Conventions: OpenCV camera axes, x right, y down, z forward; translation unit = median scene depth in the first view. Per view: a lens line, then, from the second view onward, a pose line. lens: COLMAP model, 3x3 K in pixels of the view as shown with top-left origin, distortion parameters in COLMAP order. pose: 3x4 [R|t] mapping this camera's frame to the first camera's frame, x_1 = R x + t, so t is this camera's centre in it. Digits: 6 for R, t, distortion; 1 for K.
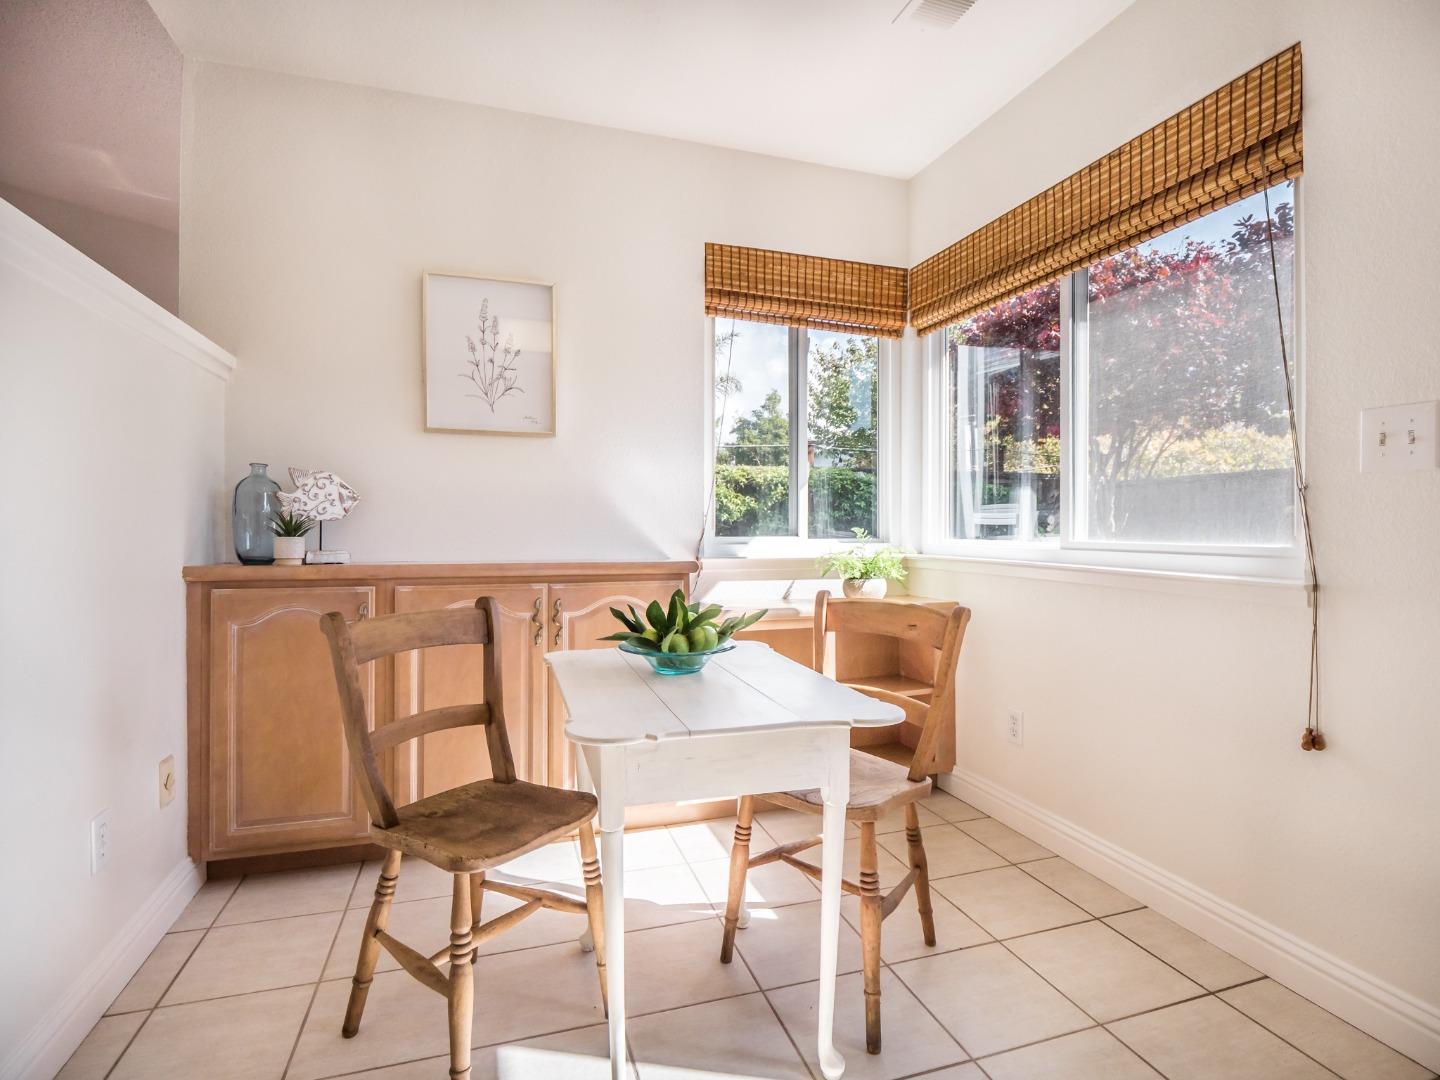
lens RADIAL K [[706.2, 0, 713.4], [0, 706.2, 530.7], [0, 0, 1]] dist [-0.003045, -0.000368]
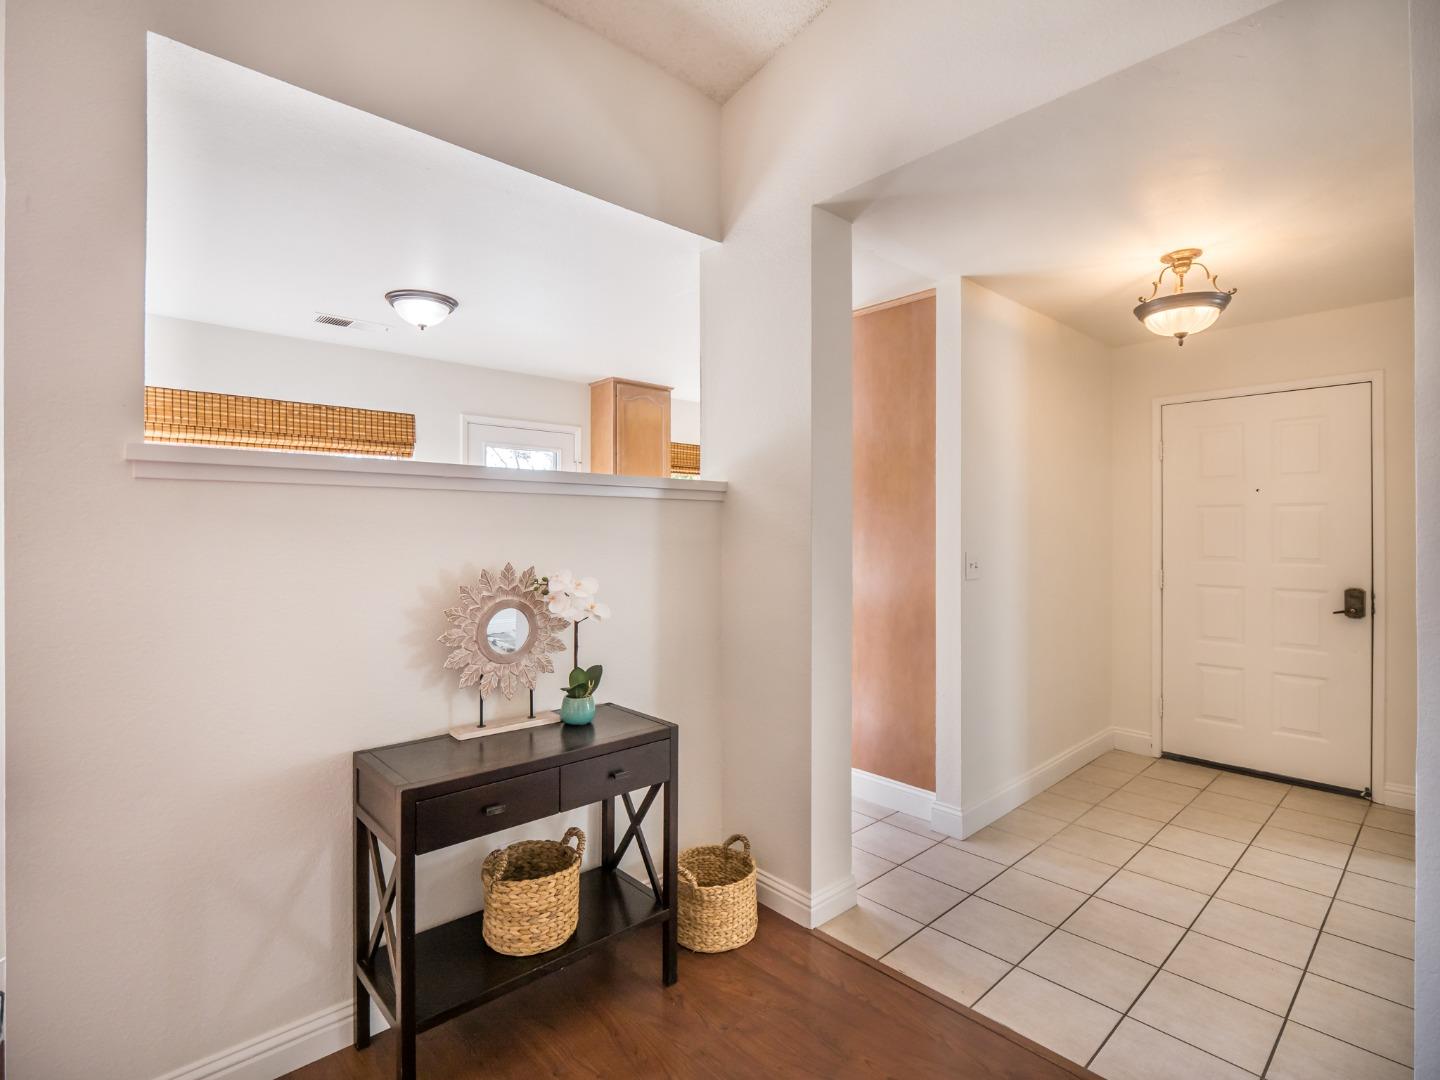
lens RADIAL K [[706.2, 0, 713.4], [0, 706.2, 530.7], [0, 0, 1]] dist [-0.003045, -0.000368]
pose [[-0.418582, -0.000746, 0.908179, -1.586897], [0.006818, 0.999969, 0.003964, -0.161055], [-0.908153, 0.007851, -0.418564, 0.768004]]
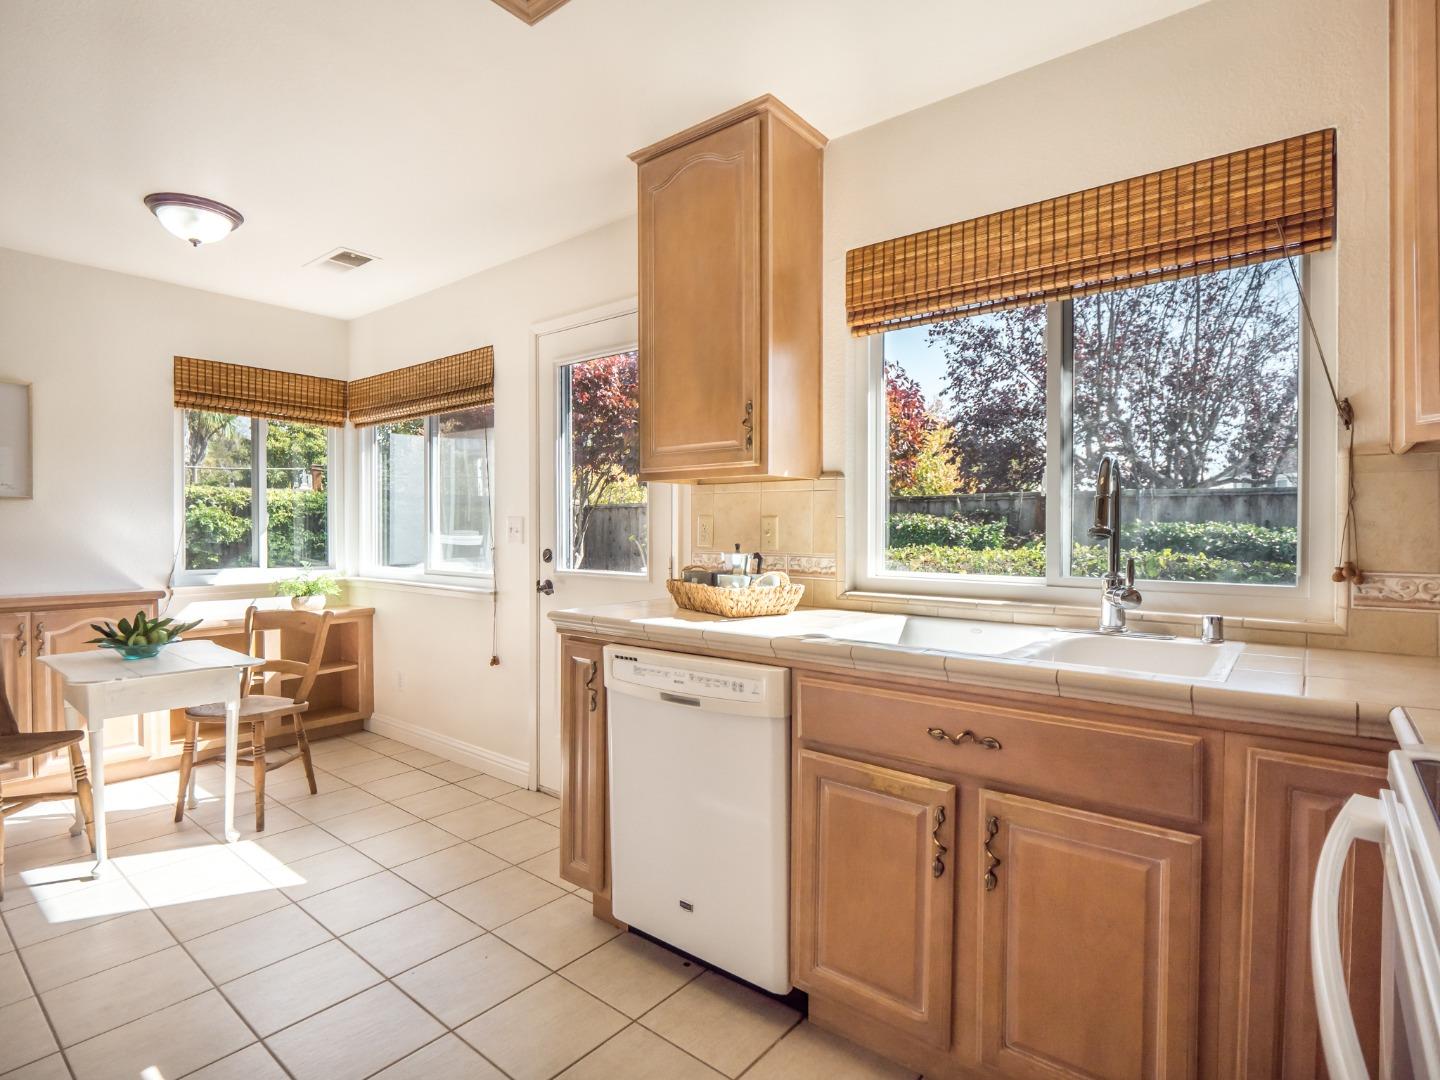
lens RADIAL K [[735.4, 0, 709.9], [0, 735.4, 538.5], [0, 0, 1]] dist [-0.005512, -0.001183]
pose [[0.841334, -0.007829, 0.540459, 0.110863], [0.003299, 0.999951, 0.009349, -0.077273], [-0.540506, -0.006083, 0.841318, -0.912110]]
